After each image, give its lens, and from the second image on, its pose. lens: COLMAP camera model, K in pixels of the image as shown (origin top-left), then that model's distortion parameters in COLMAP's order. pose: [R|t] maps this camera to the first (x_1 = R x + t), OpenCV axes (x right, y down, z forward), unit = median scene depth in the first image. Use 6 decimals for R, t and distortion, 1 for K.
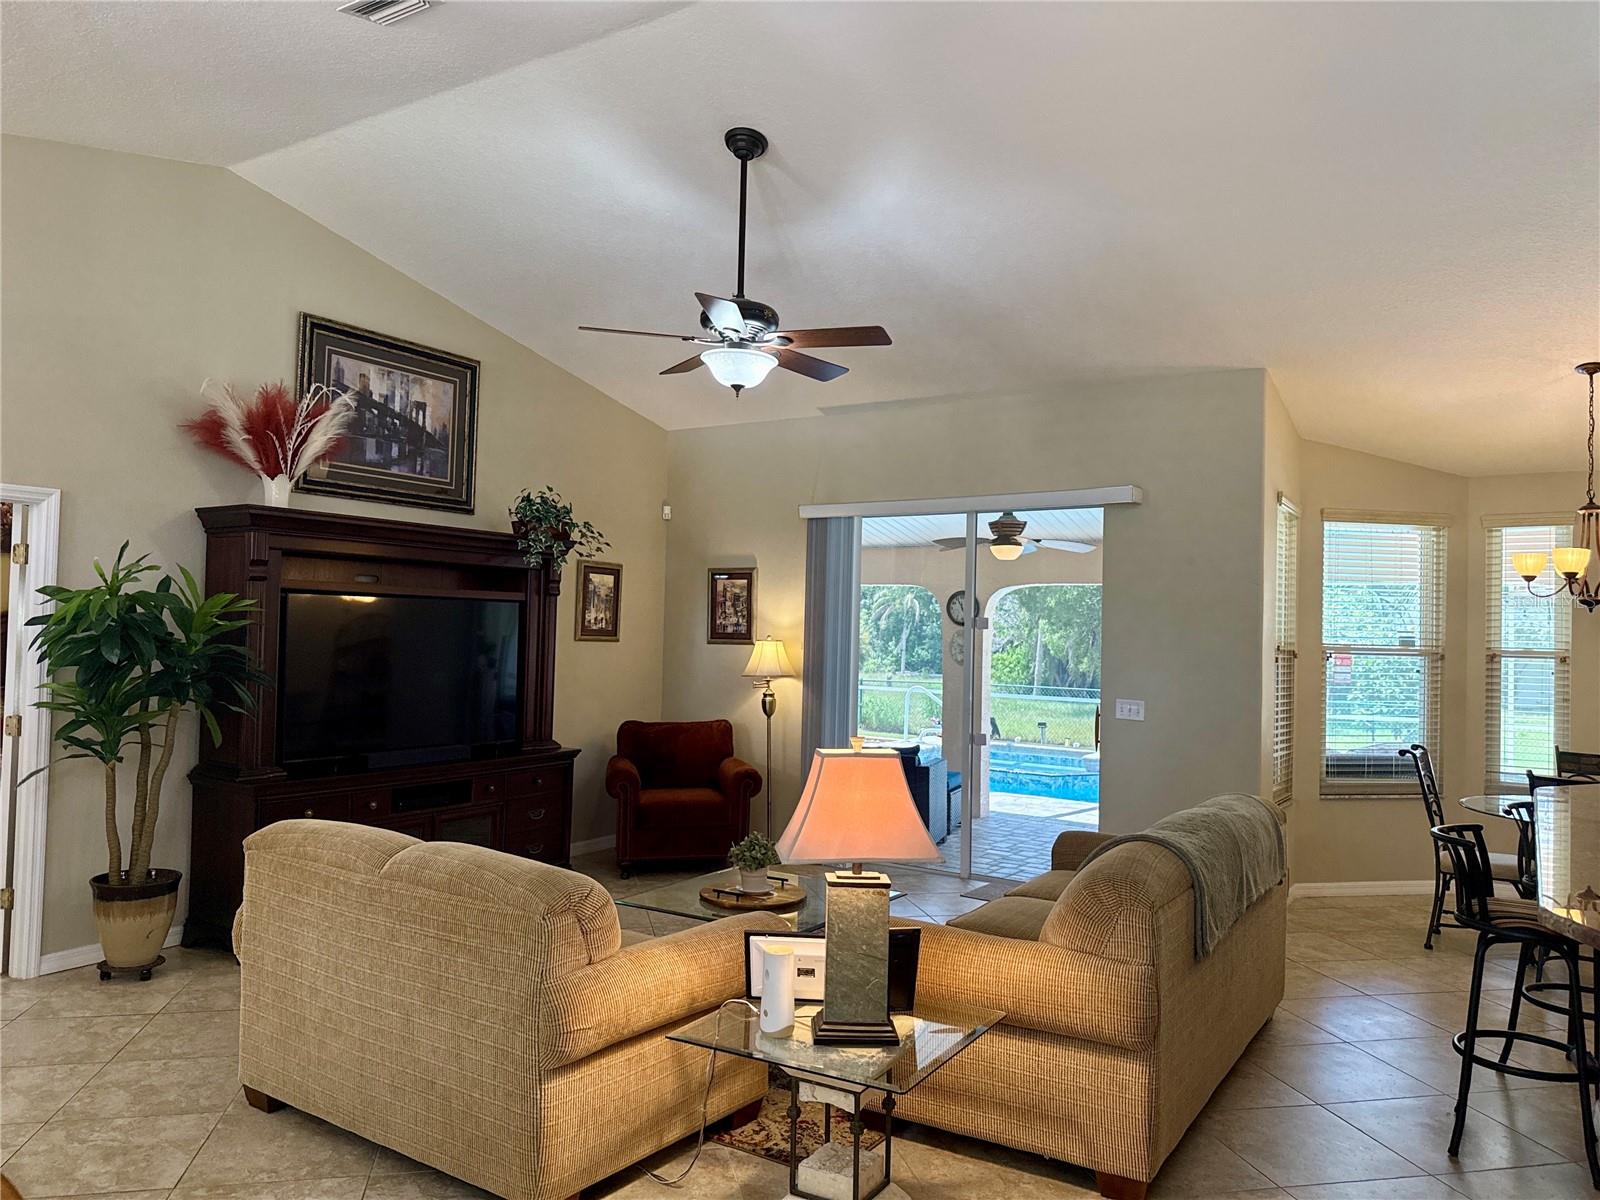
lens RADIAL K [[1121.8, 0, 798.6], [0, 1121.8, 607.9], [0, 0, 1]] dist [0.060841, -0.068842]
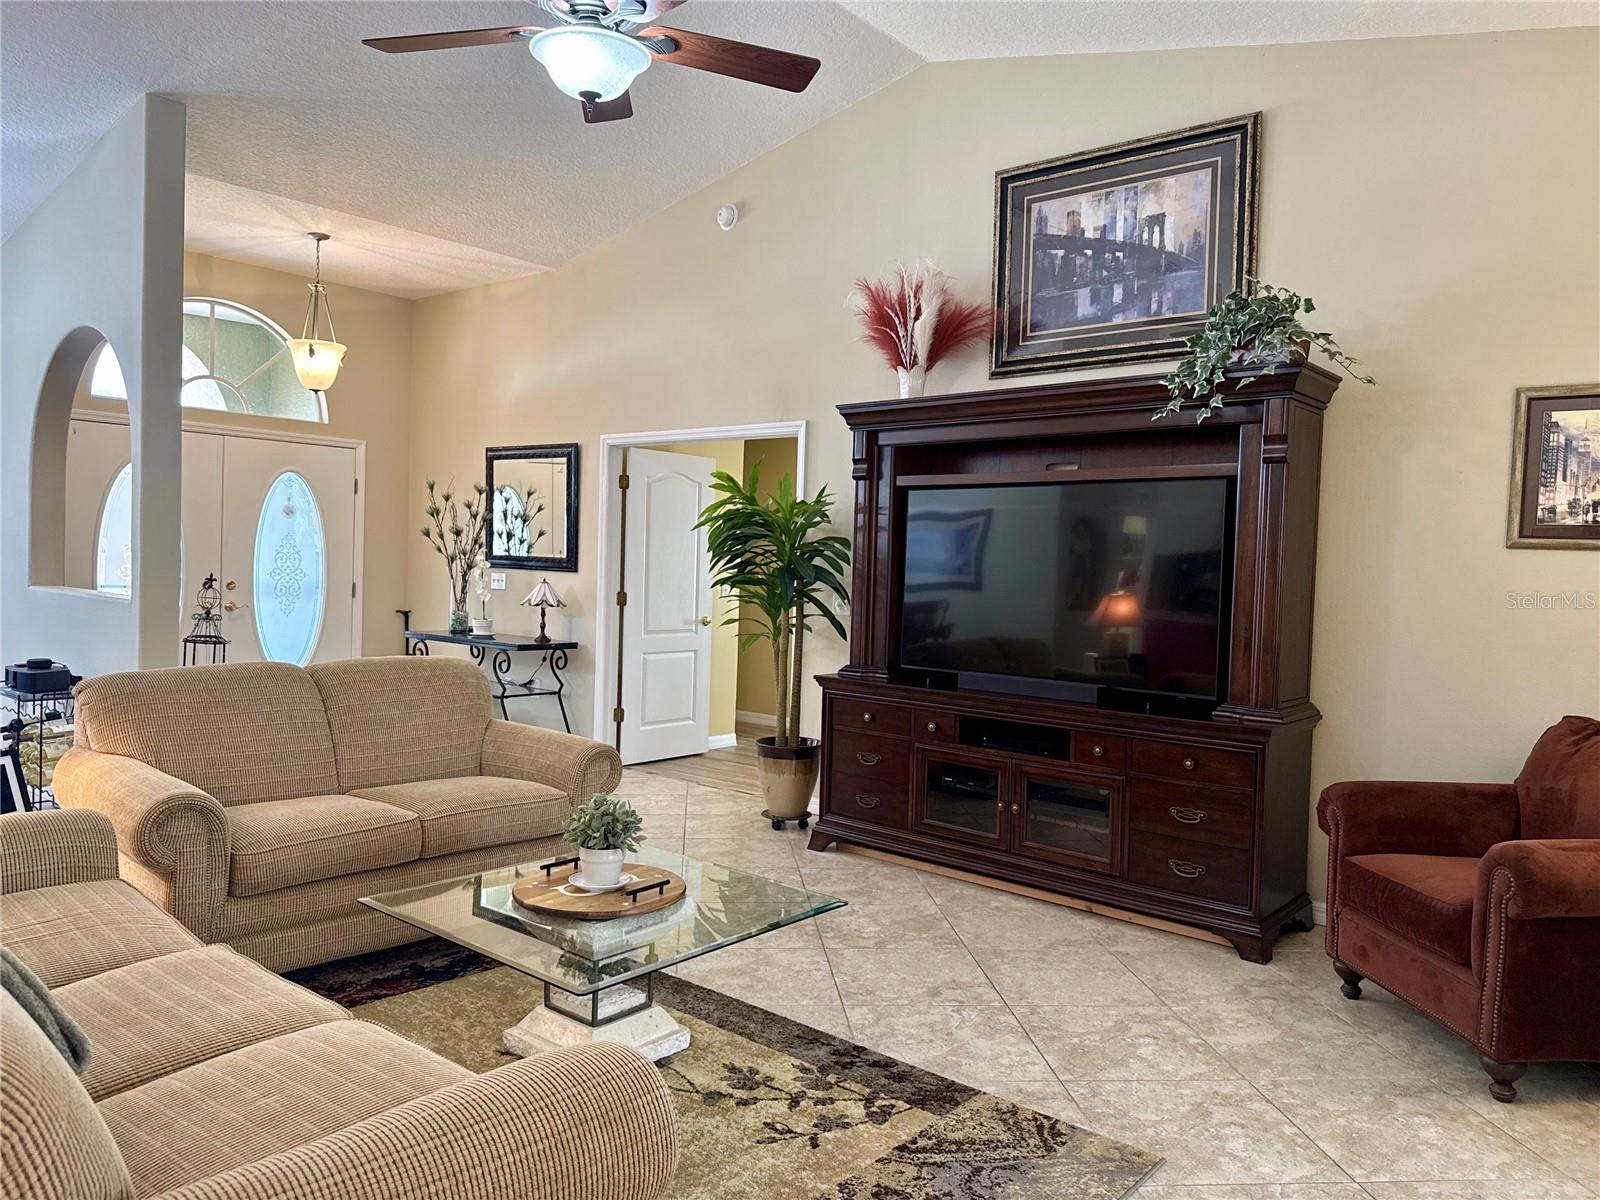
lens RADIAL K [[1122.4, 0, 803.8], [0, 1122.4, 609.2], [0, 0, 1]] dist [0.017631, -0.017118]
pose [[-0.123658, 0.011588, -0.992257, 0.415411], [-0.015181, 0.999793, 0.013568, 0.064948], [0.992209, 0.016741, -0.123457, 0.871064]]
